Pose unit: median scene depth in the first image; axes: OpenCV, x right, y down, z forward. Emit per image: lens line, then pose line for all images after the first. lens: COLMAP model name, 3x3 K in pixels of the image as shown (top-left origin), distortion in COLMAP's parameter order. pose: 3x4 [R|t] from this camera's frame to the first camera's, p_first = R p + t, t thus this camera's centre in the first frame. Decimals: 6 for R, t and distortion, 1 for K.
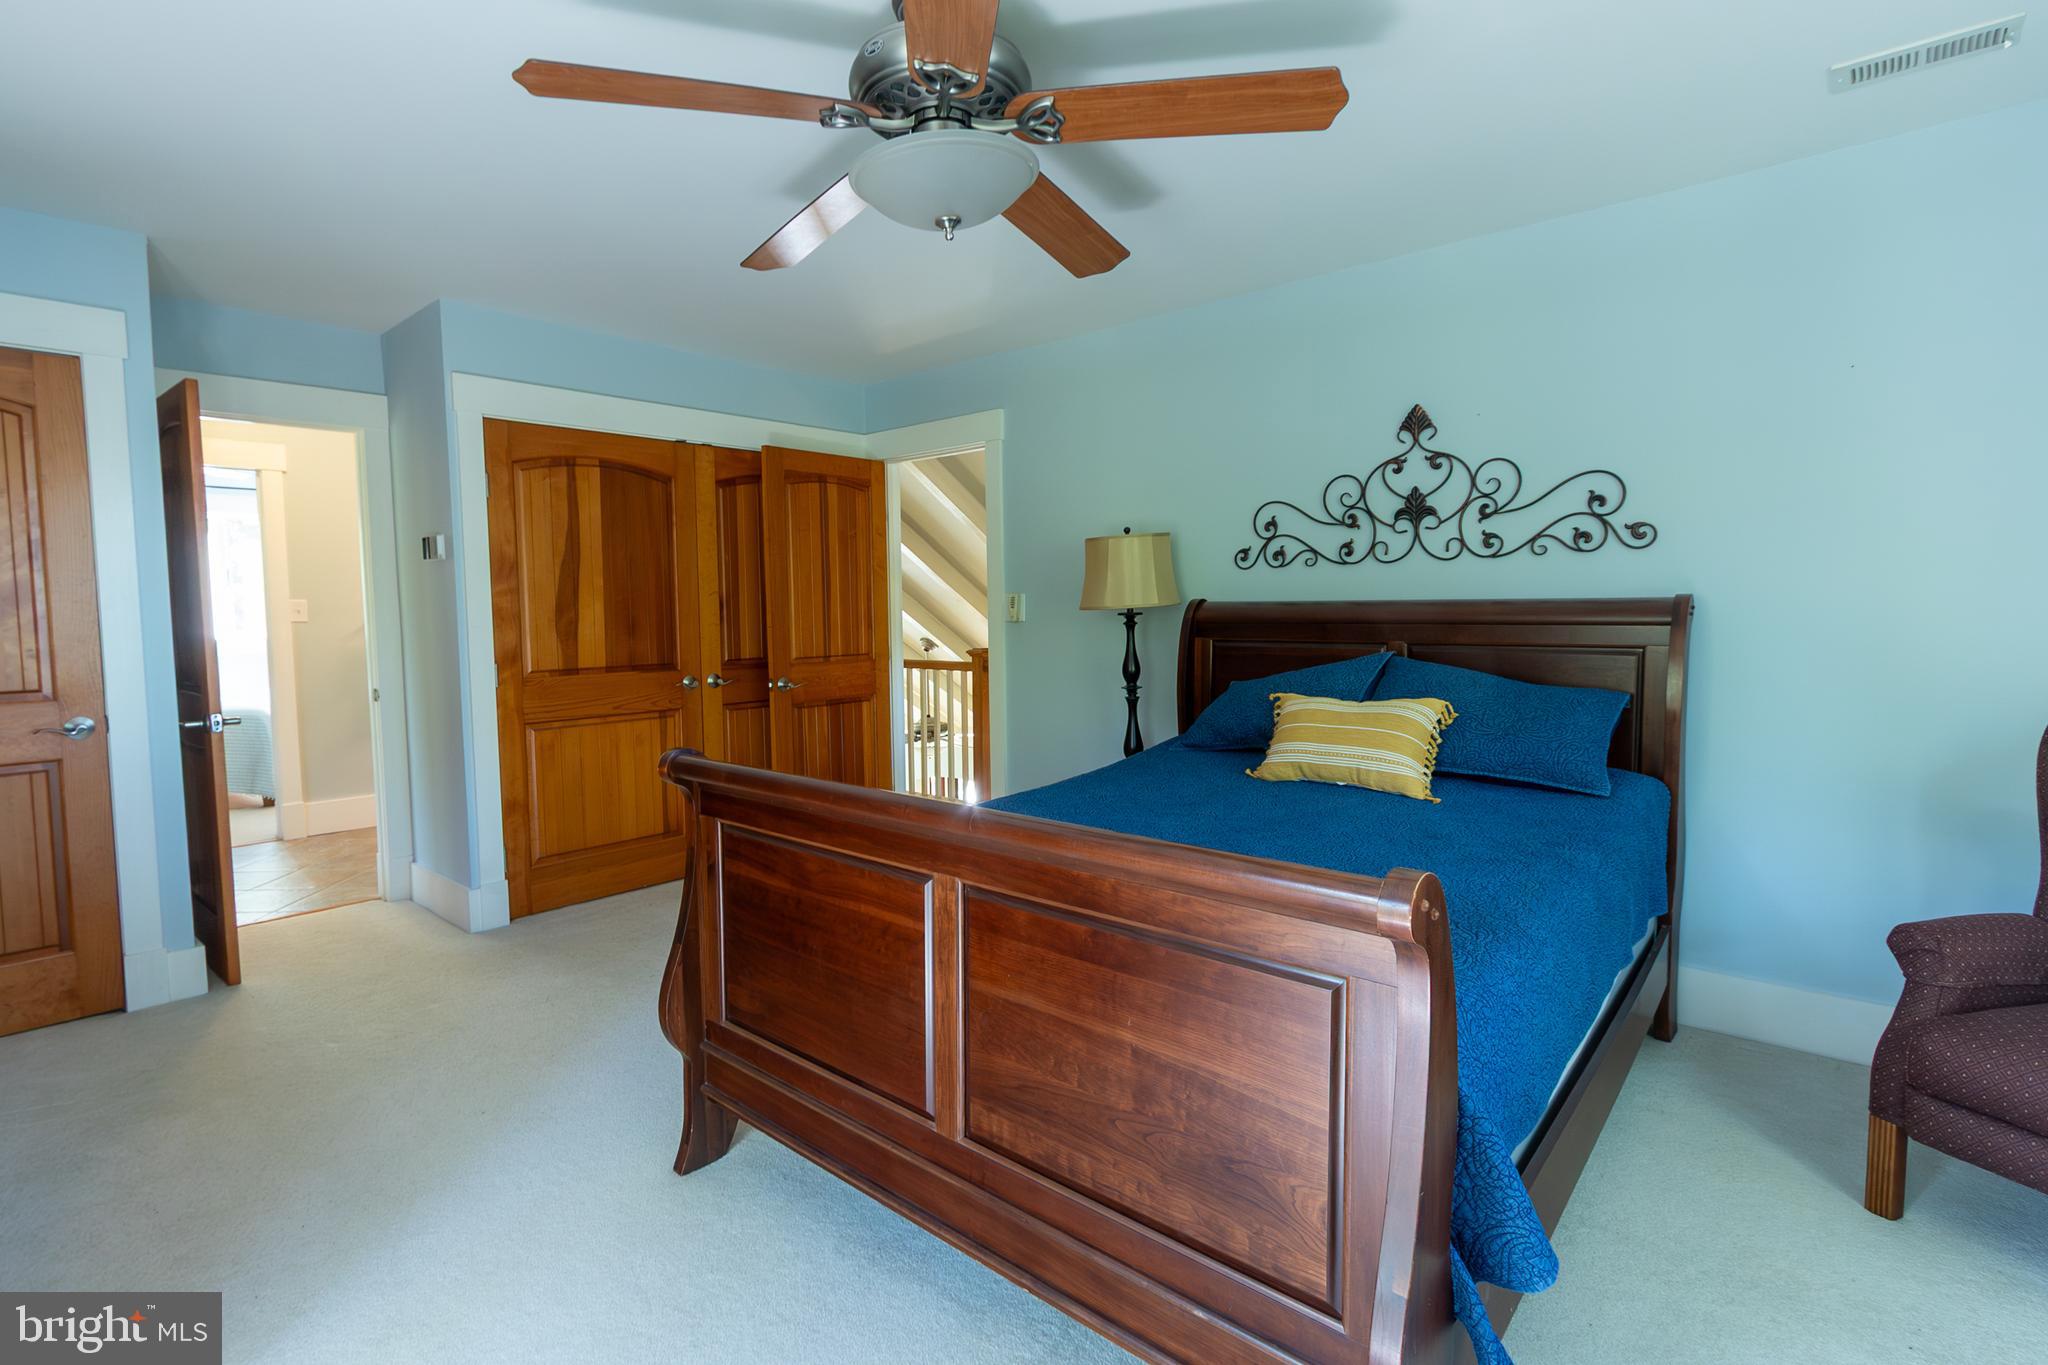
lens RADIAL K [[955.9, 0, 1010.9], [0, 955.9, 673.4], [0, 0, 1]] dist [0.001139, -0.000708]
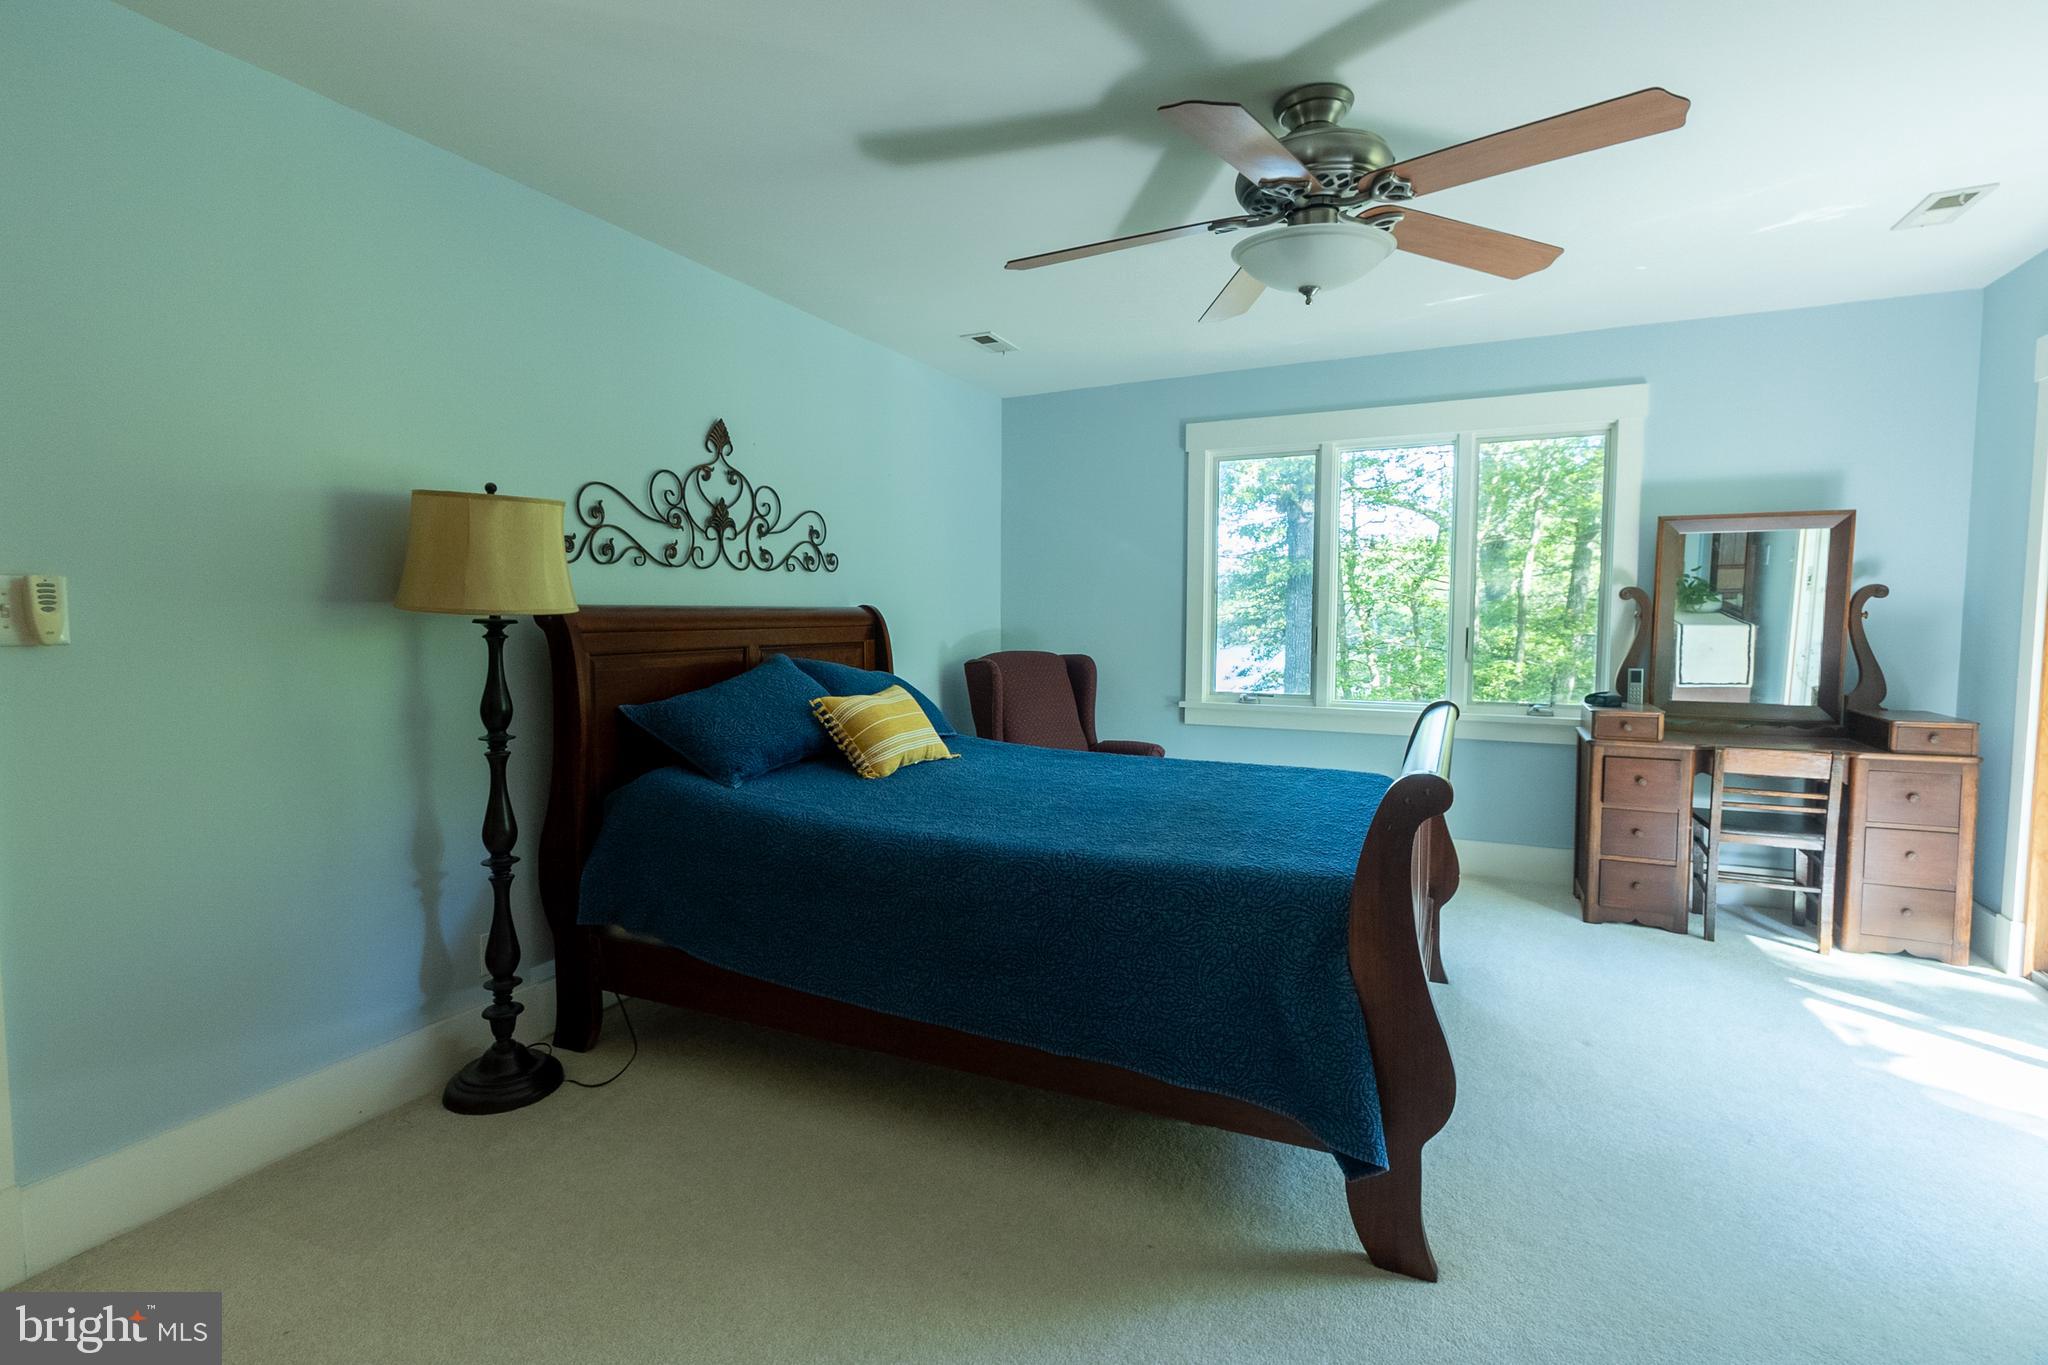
lens RADIAL K [[955.9, 0, 1010.9], [0, 955.9, 673.4], [0, 0, 1]] dist [0.001139, -0.000708]
pose [[-0.259221, -0.052514, 0.964389, -0.670518], [0.070964, 0.994786, 0.073244, -0.058463], [-0.963208, 0.087424, -0.254142, 0.975263]]
